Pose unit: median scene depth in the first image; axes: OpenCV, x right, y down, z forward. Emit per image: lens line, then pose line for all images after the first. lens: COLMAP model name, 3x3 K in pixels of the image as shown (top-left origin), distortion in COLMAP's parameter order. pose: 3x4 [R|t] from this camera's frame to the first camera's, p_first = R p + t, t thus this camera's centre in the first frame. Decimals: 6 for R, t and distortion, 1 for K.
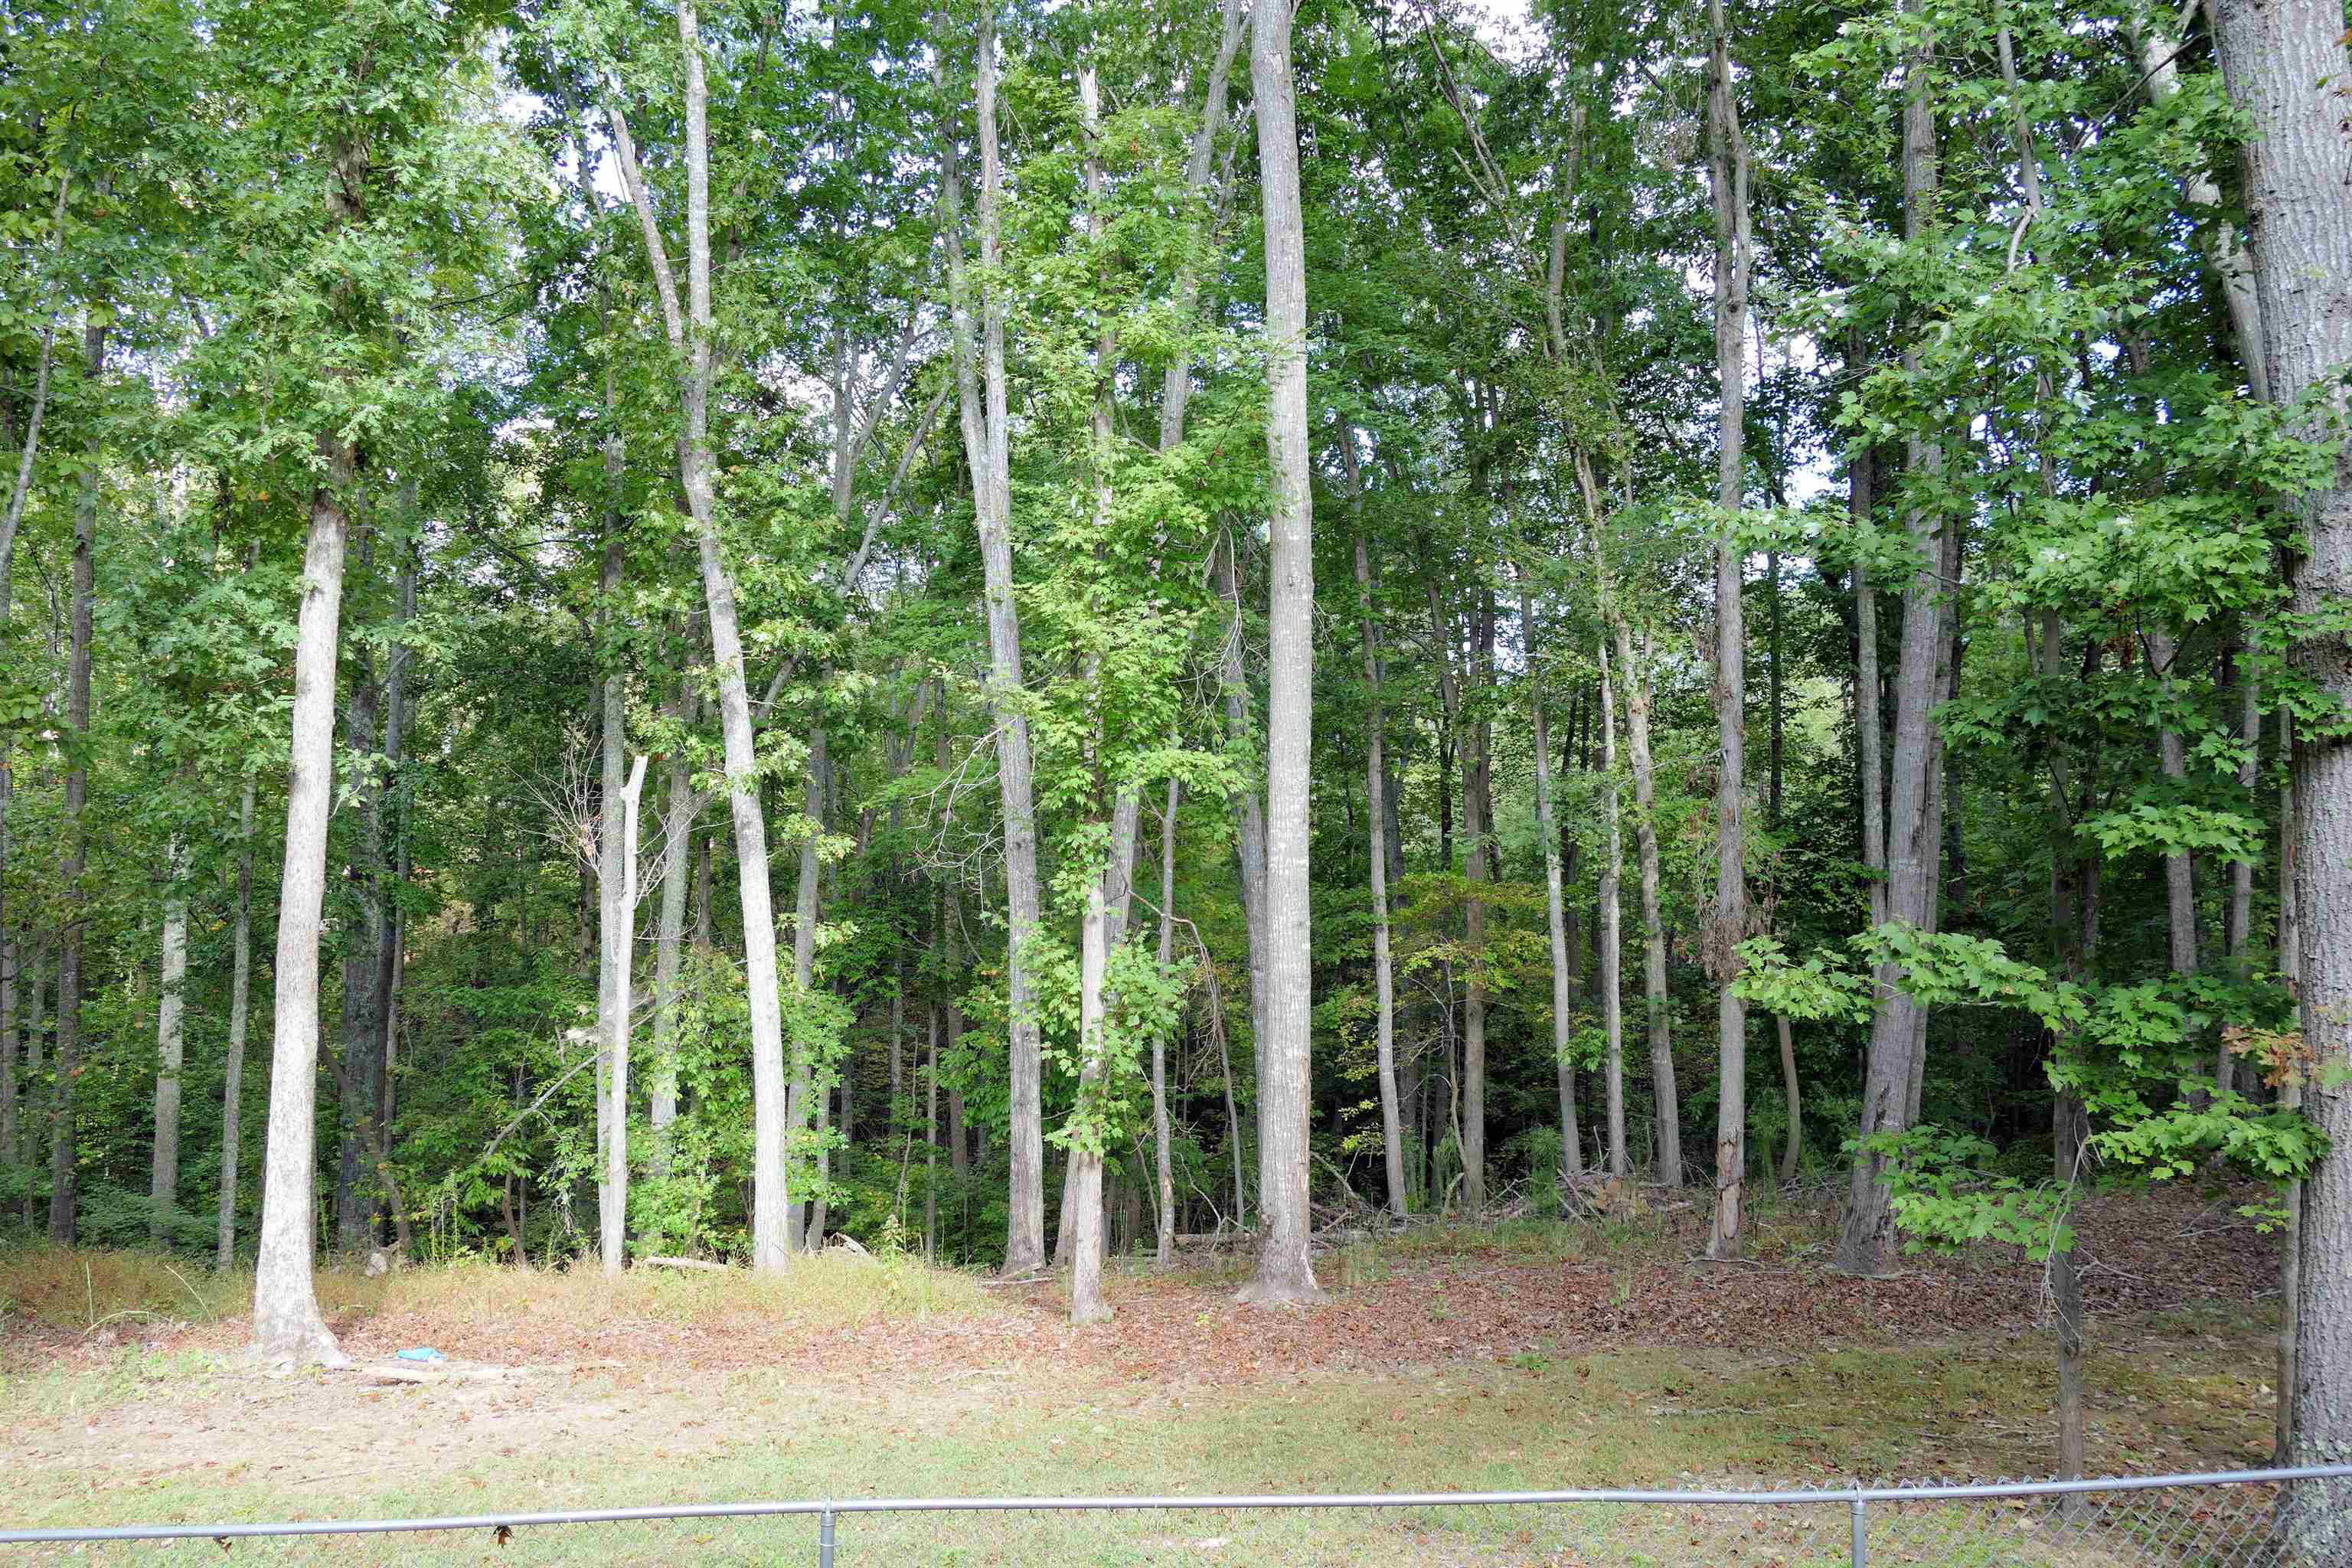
lens RADIAL K [[1803.6, 0, 1177.1], [0, 1803.6, 780.4], [0, 0, 1]] dist [-0.012420, -0.005888]
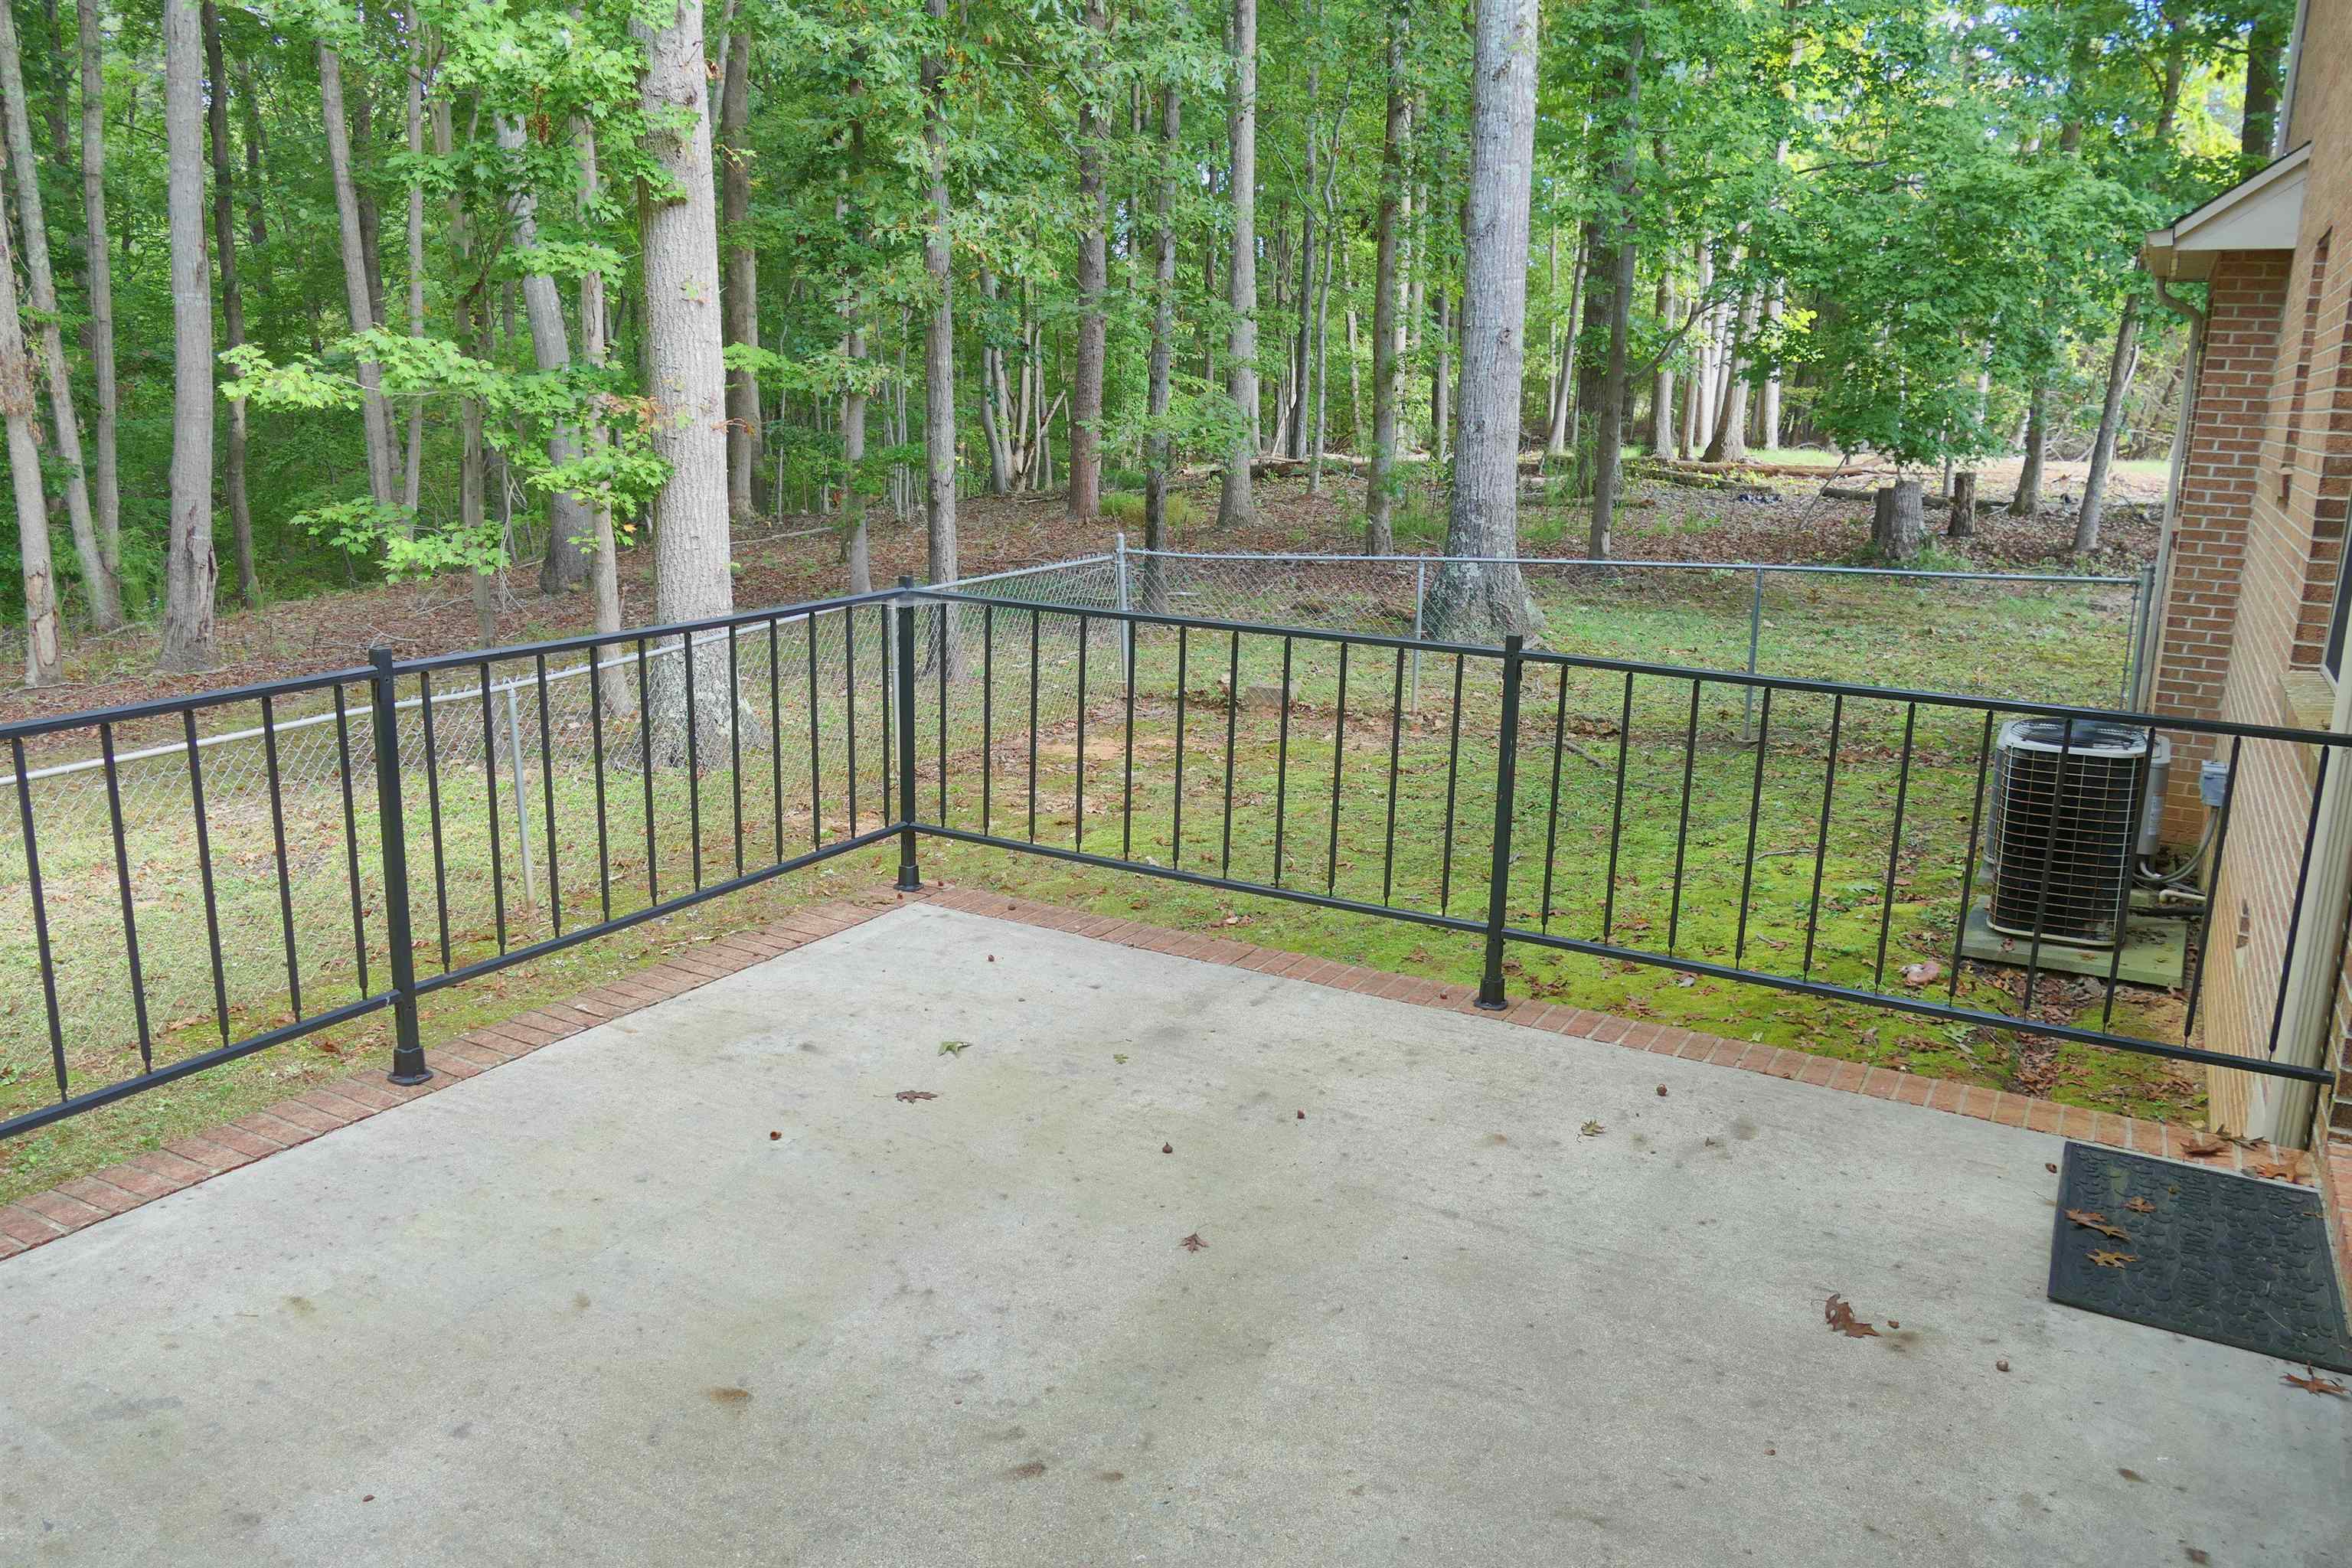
lens RADIAL K [[1803.6, 0, 1172.5], [0, 1803.6, 781.8], [0, 0, 1]] dist [-0.012420, -0.005888]
pose [[0.560860, -0.206611, 0.801716, -0.400866], [-0.041064, 0.960226, 0.276189, 0.010594], [-0.826892, -0.187825, 0.530068, -0.237655]]
